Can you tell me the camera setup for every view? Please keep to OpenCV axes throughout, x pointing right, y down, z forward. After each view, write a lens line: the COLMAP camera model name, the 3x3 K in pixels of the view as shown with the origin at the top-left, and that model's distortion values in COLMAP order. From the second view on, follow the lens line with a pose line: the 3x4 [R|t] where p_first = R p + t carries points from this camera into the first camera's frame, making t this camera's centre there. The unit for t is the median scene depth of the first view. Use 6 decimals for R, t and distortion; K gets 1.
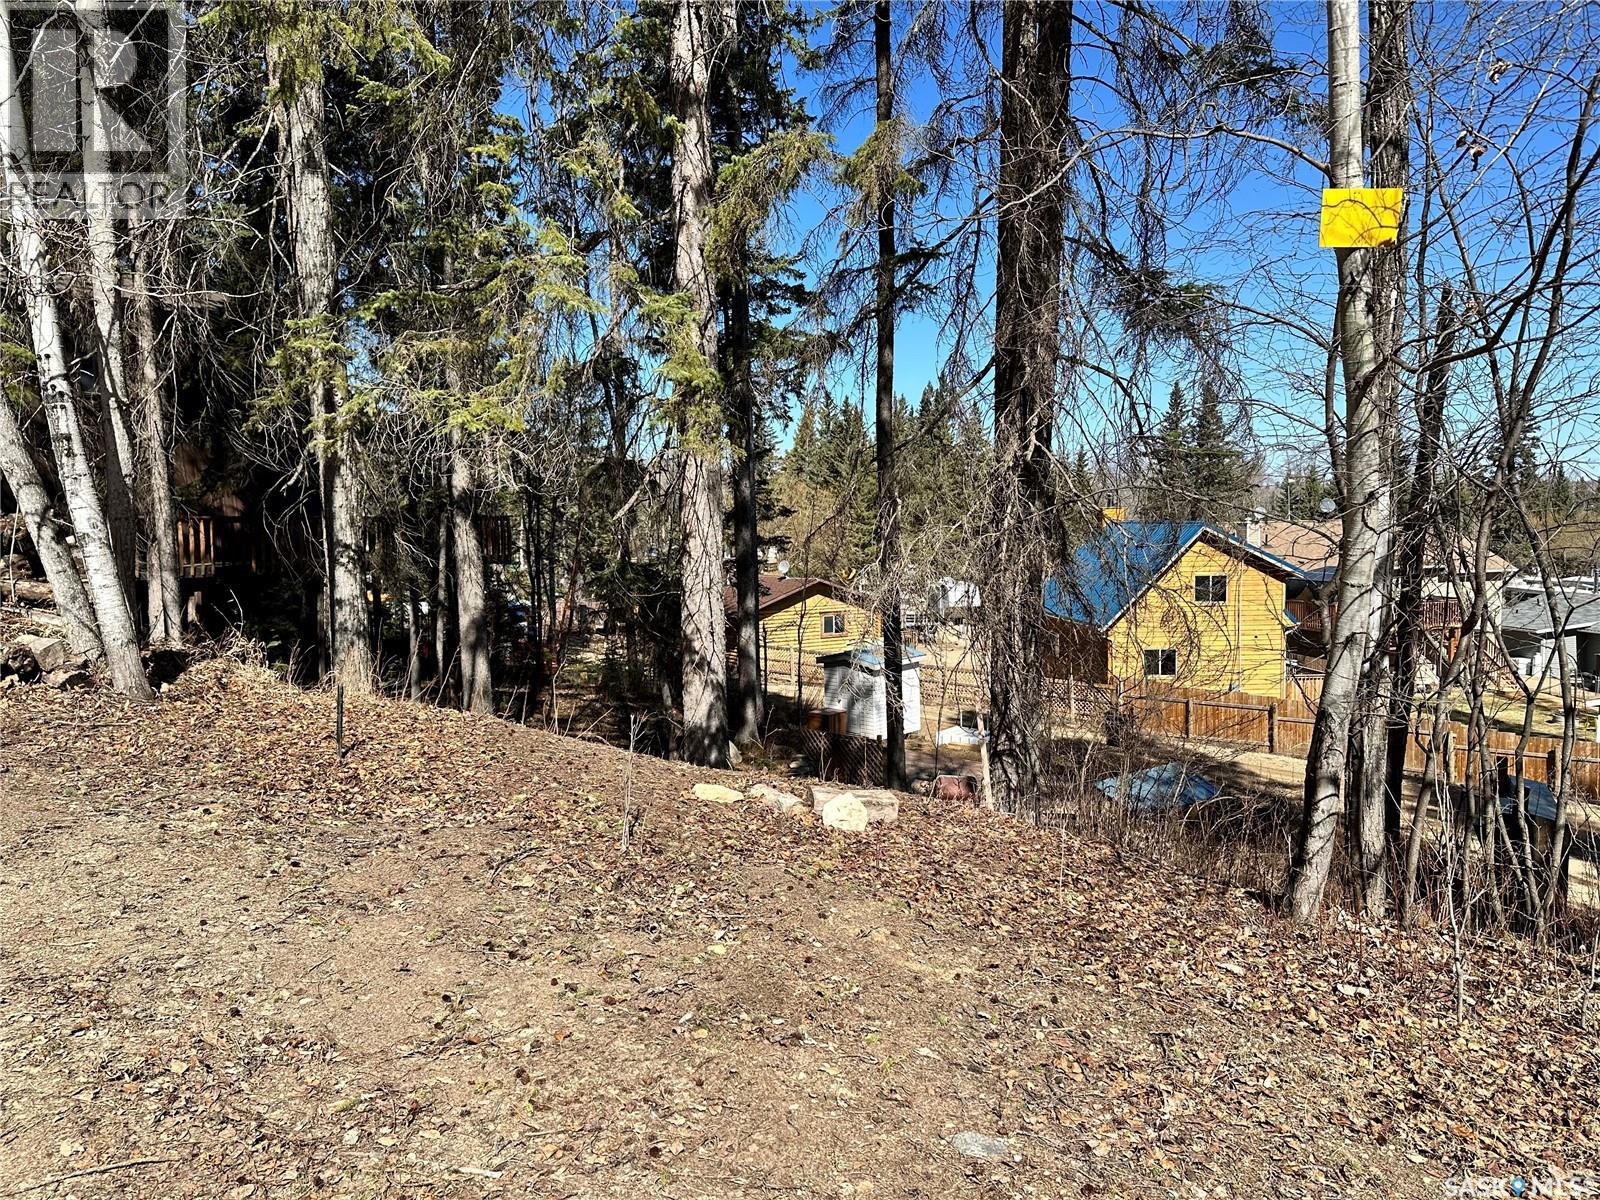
lens RADIAL K [[1122.9, 0, 805.9], [0, 1122.9, 595.4], [0, 0, 1]] dist [0.096638, -0.120706]
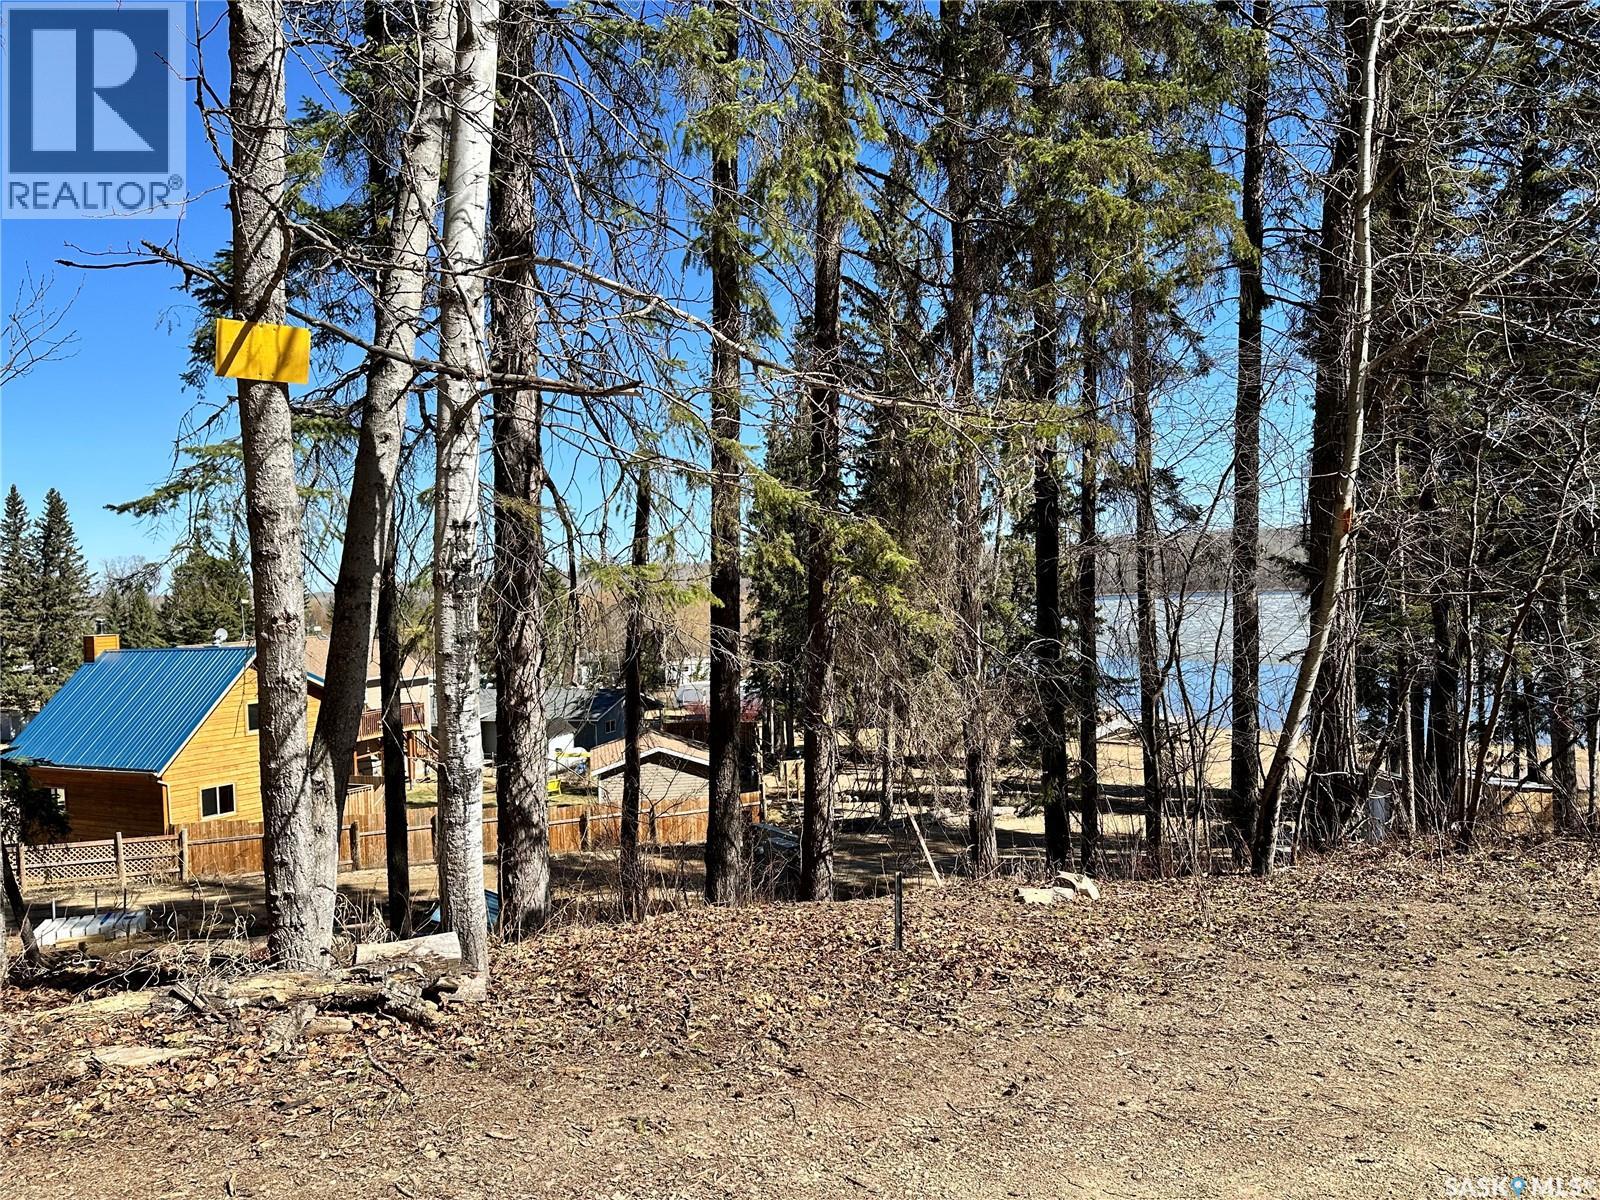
lens RADIAL K [[1122.9, 0, 805.9], [0, 1122.9, 595.4], [0, 0, 1]] dist [0.096638, -0.120706]
pose [[0.553986, -0.014118, 0.832406, -0.210942], [0.094369, 0.994477, -0.045938, -0.020773], [-0.827160, 0.104002, 0.552259, 0.083488]]
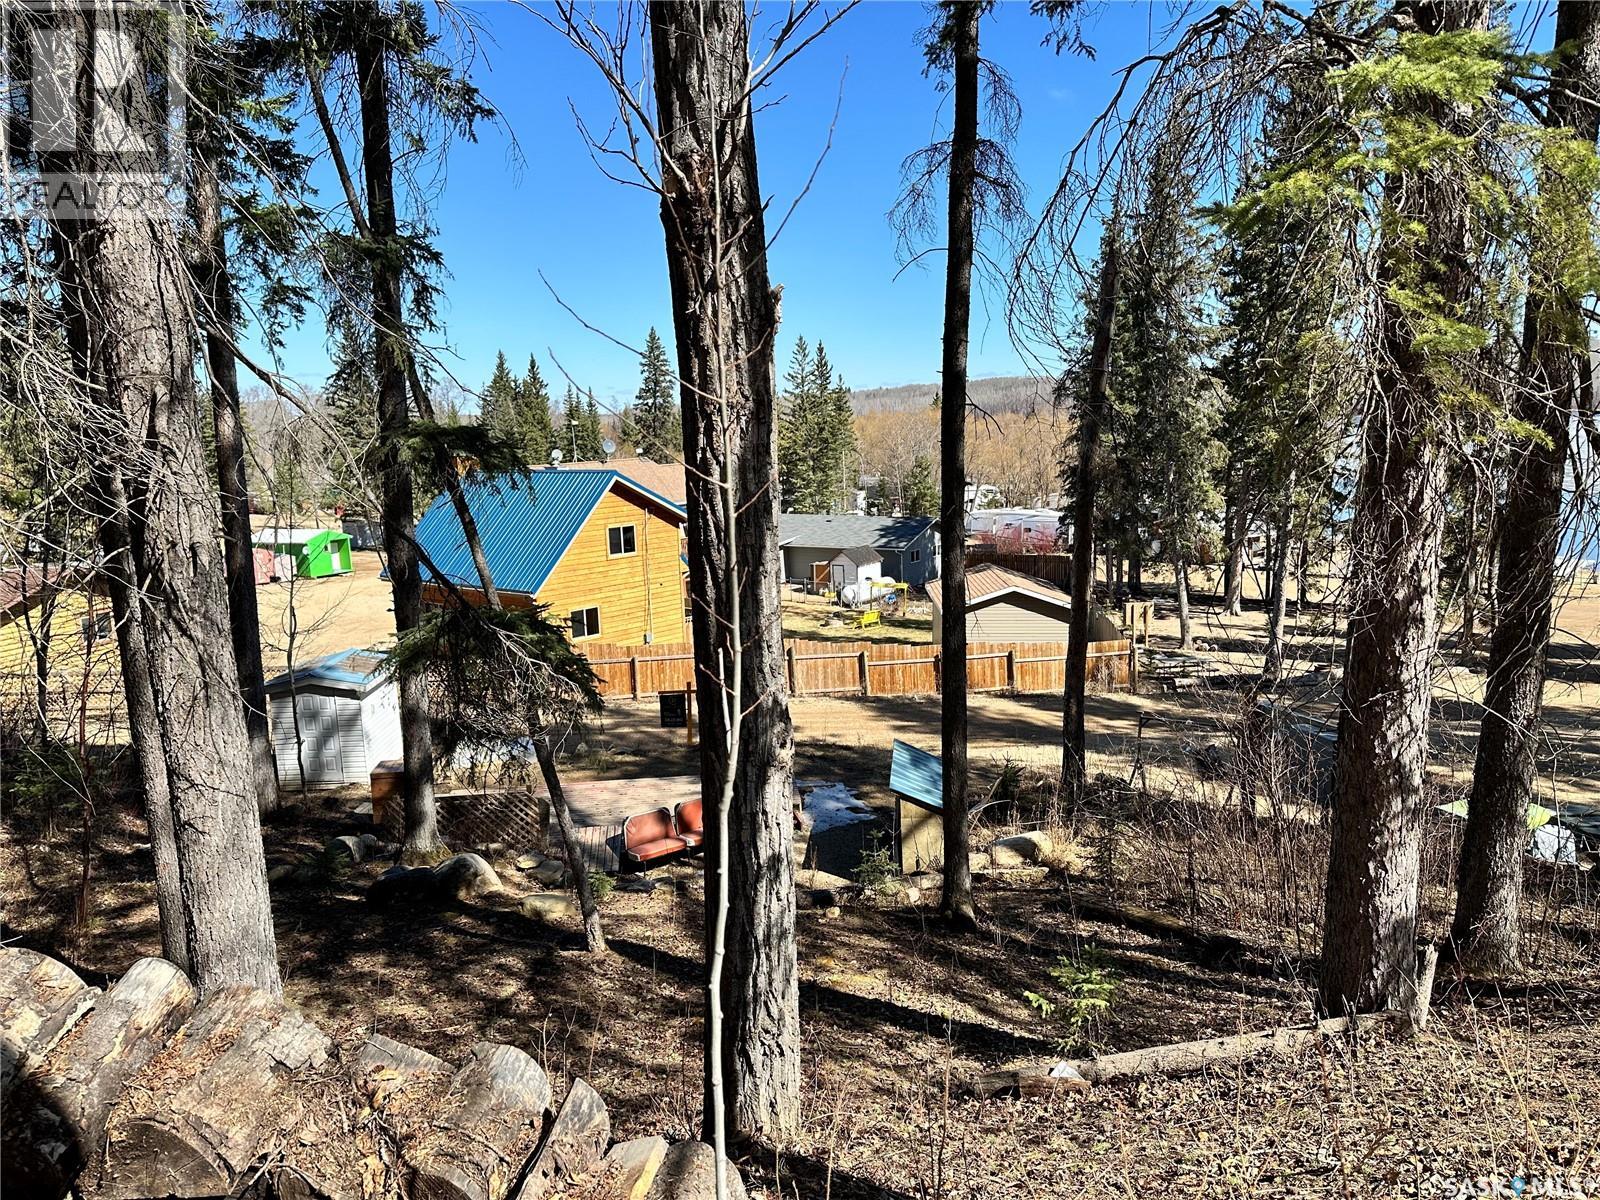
lens RADIAL K [[1122.9, 0, 805.9], [0, 1122.9, 595.4], [0, 0, 1]] dist [0.096638, -0.120706]
pose [[0.721801, -0.118356, 0.681905, -0.199934], [0.077683, 0.992898, 0.090107, -0.035322], [-0.687727, -0.012067, 0.725869, 0.227382]]
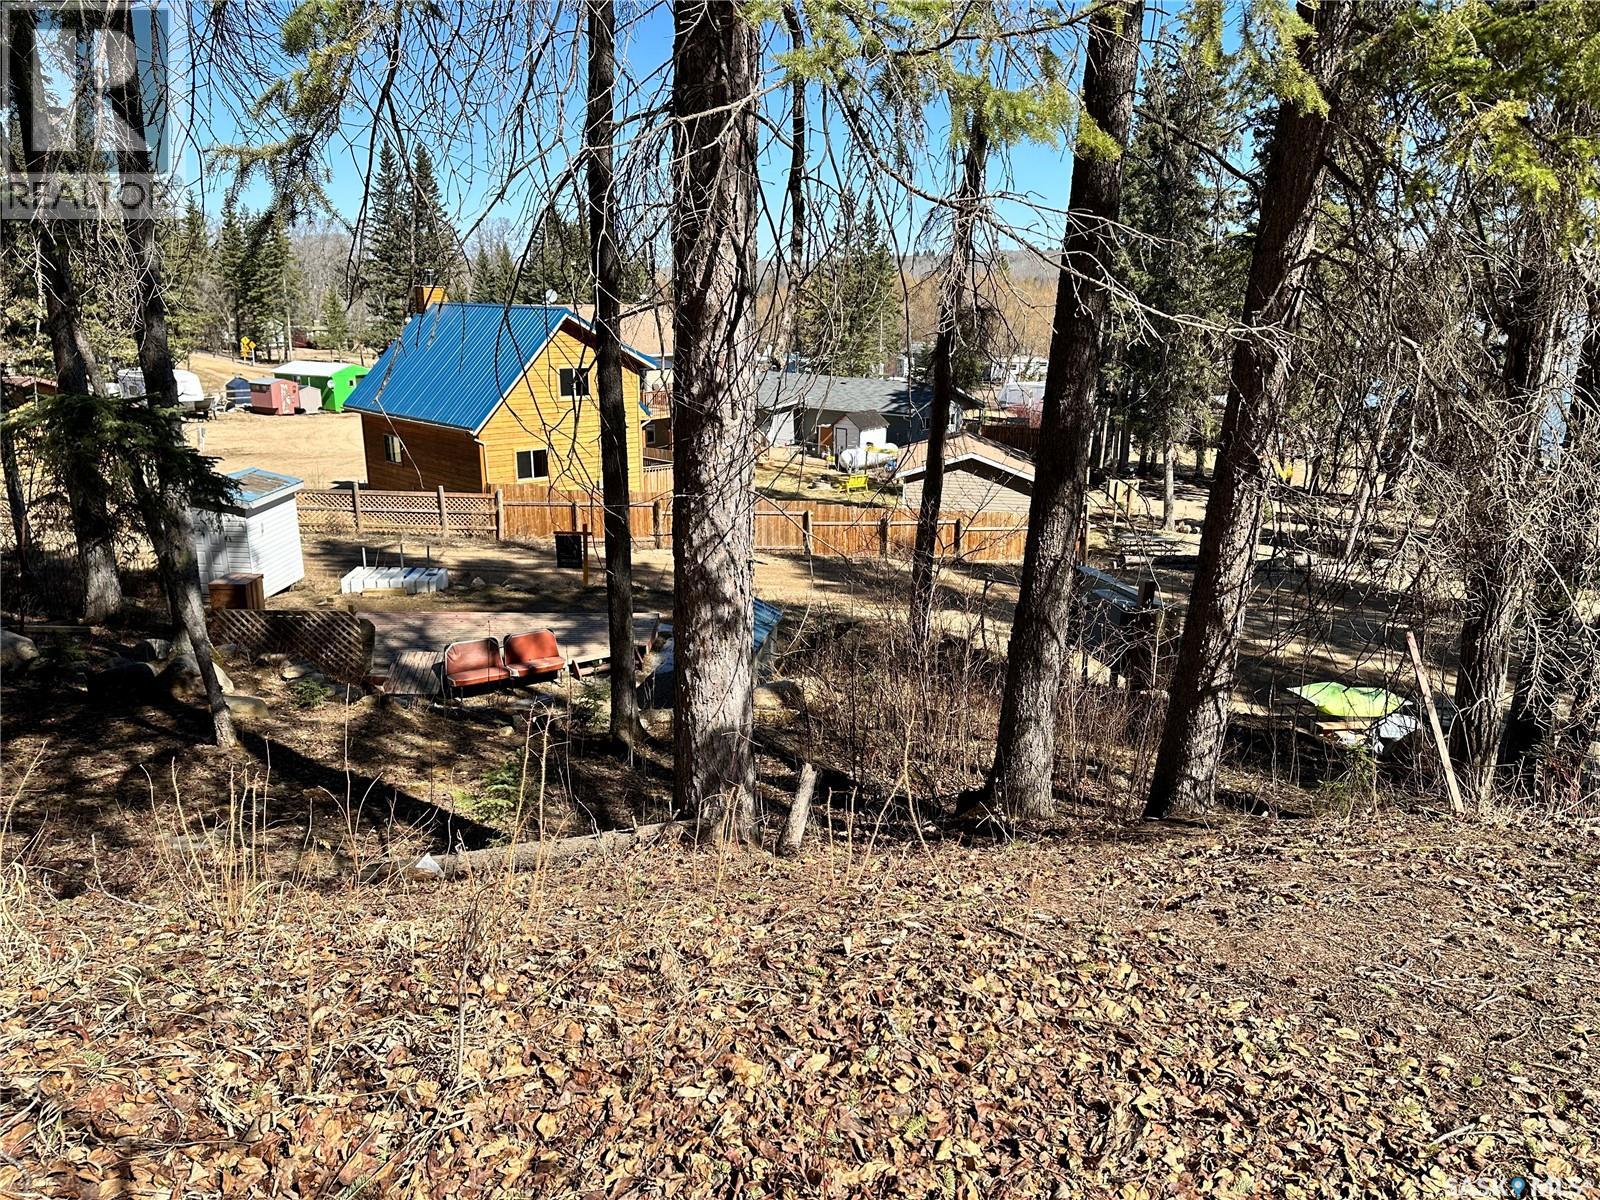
lens RADIAL K [[1125.0, 0, 792.7], [0, 1125.0, 582.6], [0, 0, 1]] dist [0.165944, -0.280115]
pose [[0.774431, -0.140421, 0.616878, -0.117413], [0.027062, 0.981517, 0.189451, -0.017539], [-0.632079, -0.130023, 0.763917, 0.160600]]
